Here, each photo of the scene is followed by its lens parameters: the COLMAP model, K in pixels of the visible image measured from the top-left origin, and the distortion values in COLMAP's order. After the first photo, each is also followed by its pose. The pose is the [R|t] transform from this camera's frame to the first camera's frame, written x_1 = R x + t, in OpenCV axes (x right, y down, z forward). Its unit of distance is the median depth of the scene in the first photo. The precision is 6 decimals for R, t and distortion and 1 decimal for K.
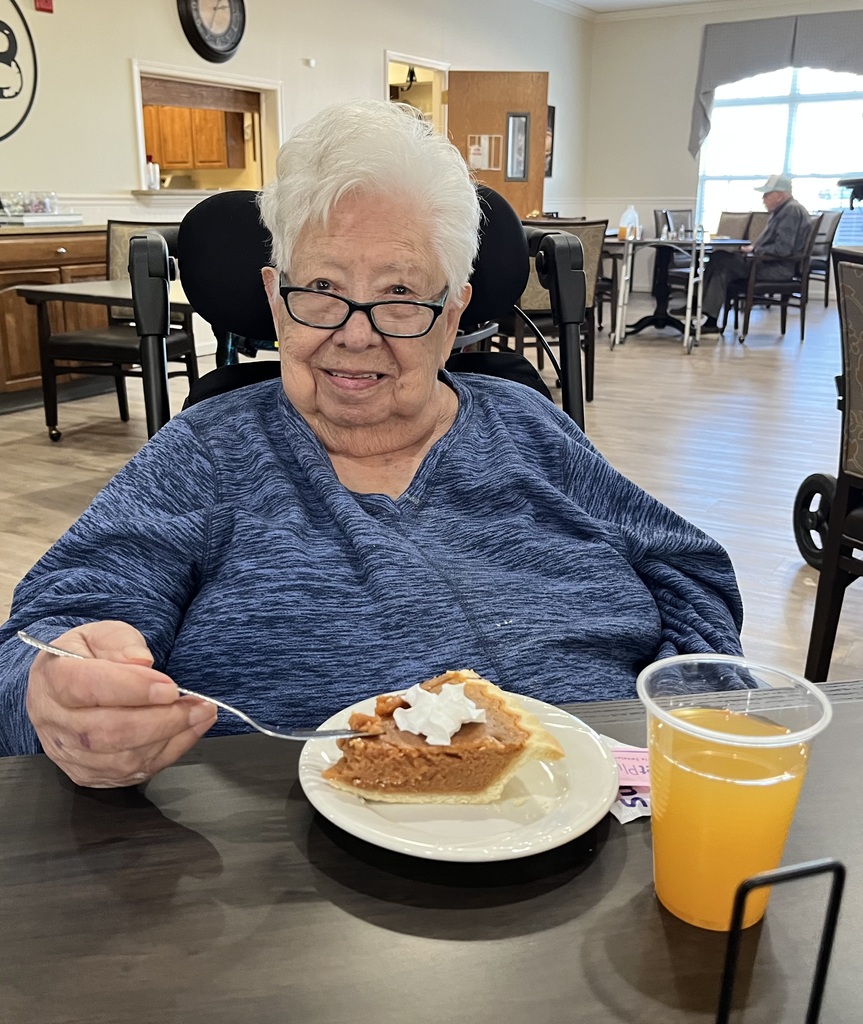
lens RADIAL K [[937.5, 0, 431.5], [0, 937.5, 512.0], [0, 0, 1]] dist [-0.005200, -0.005309]
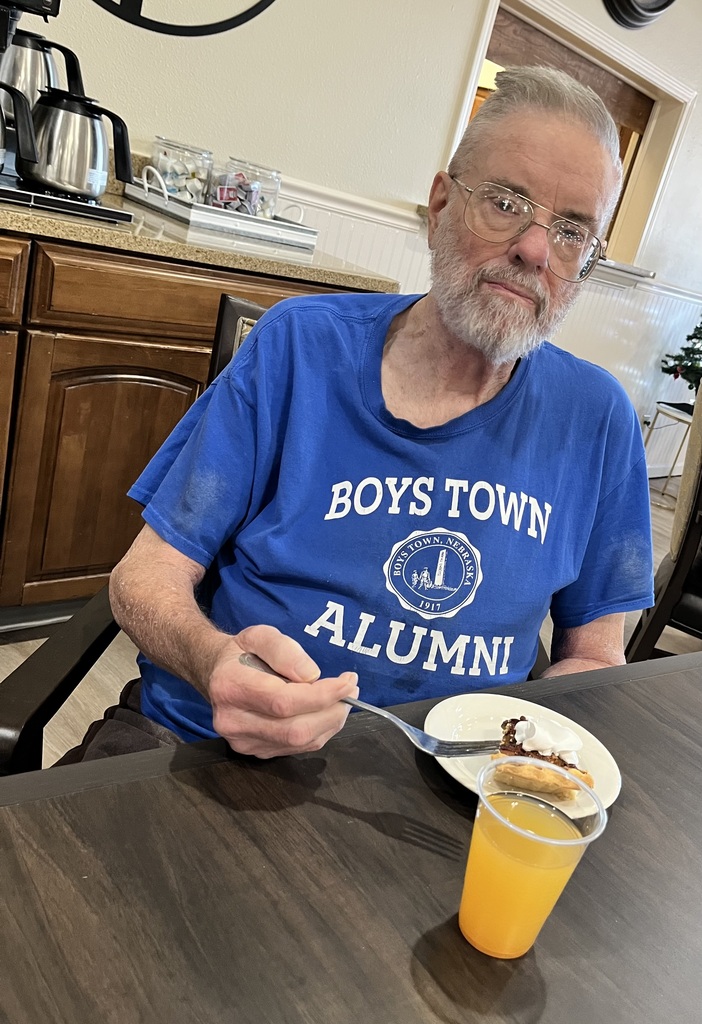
lens RADIAL K [[855.6, 0, 351.0], [0, 855.6, 512.0], [0, 0, 1]] dist [-0.071290, -0.000361]
pose [[0.932940, 0.316820, -0.171023, -0.248698], [-0.317628, 0.947928, 0.023358, -0.205831], [0.169518, 0.032530, 0.984990, 0.609098]]
